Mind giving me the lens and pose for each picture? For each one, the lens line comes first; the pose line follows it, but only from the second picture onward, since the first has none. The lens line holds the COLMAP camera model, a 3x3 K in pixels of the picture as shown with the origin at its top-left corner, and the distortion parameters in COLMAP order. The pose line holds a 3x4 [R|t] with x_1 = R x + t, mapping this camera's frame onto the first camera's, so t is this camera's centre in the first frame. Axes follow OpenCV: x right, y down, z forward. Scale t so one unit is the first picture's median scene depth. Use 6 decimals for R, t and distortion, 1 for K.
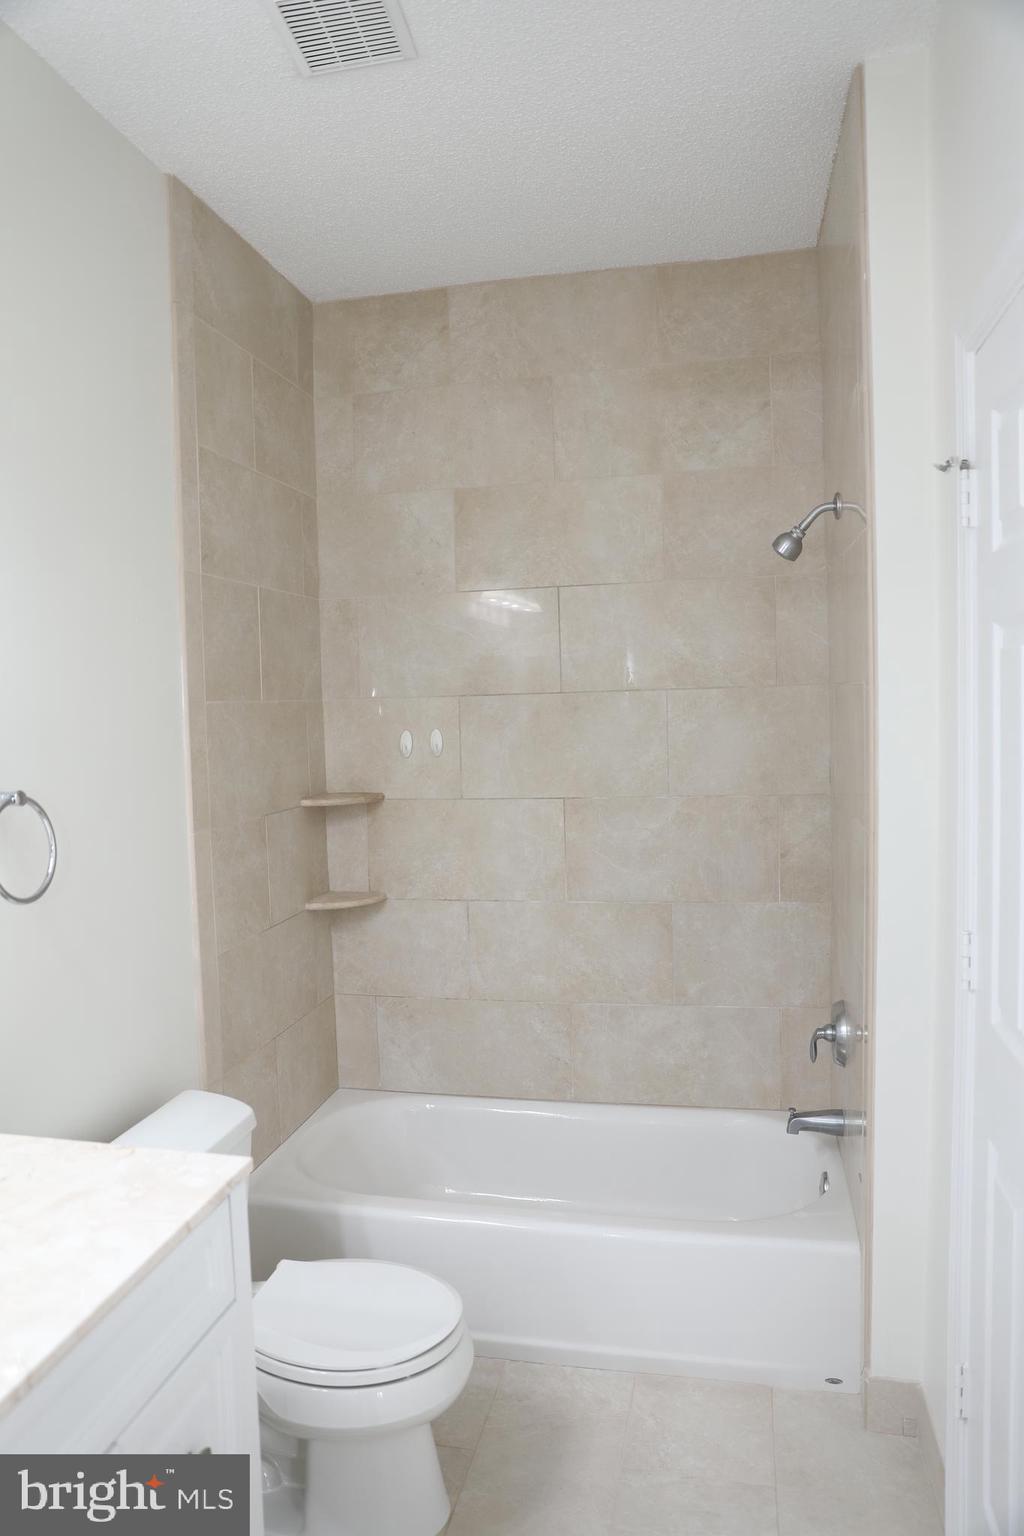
lens RADIAL K [[1045.3, 0, 509.6], [0, 1045.3, 769.5], [0, 0, 1]] dist [-0.108382, 0.081563]
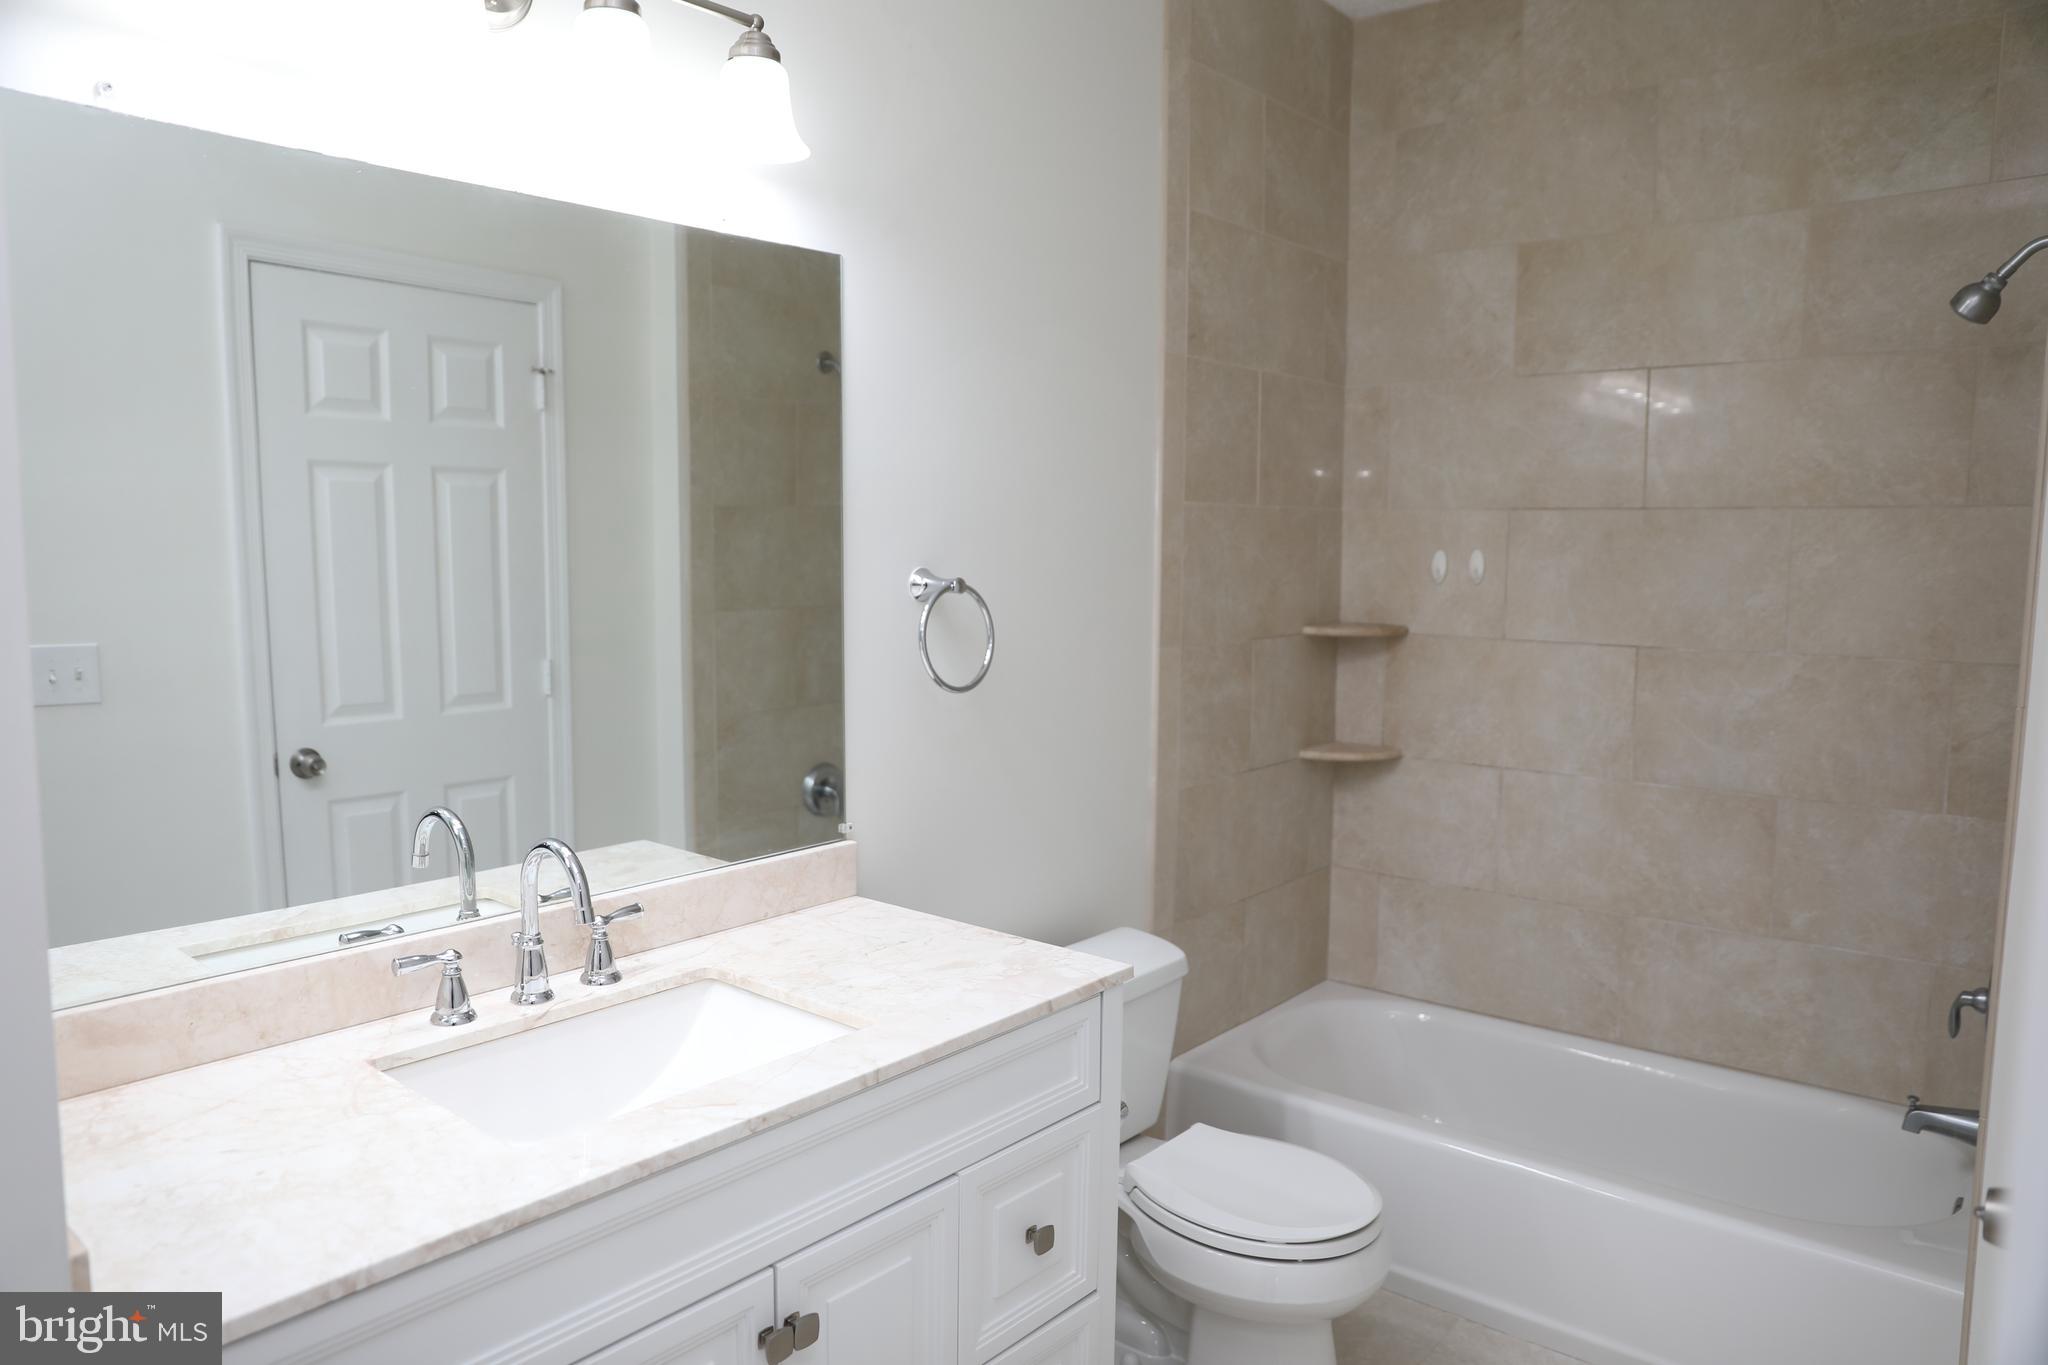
lens RADIAL K [[1393.7, 0, 1020.9], [0, 1393.7, 687.5], [0, 0, 1]] dist [-0.108382, 0.081563]
pose [[0.884182, 0.082524, -0.459796, 0.119093], [-0.060749, 0.996227, 0.061982, 0.023132], [0.463176, -0.026871, 0.885859, -0.099181]]
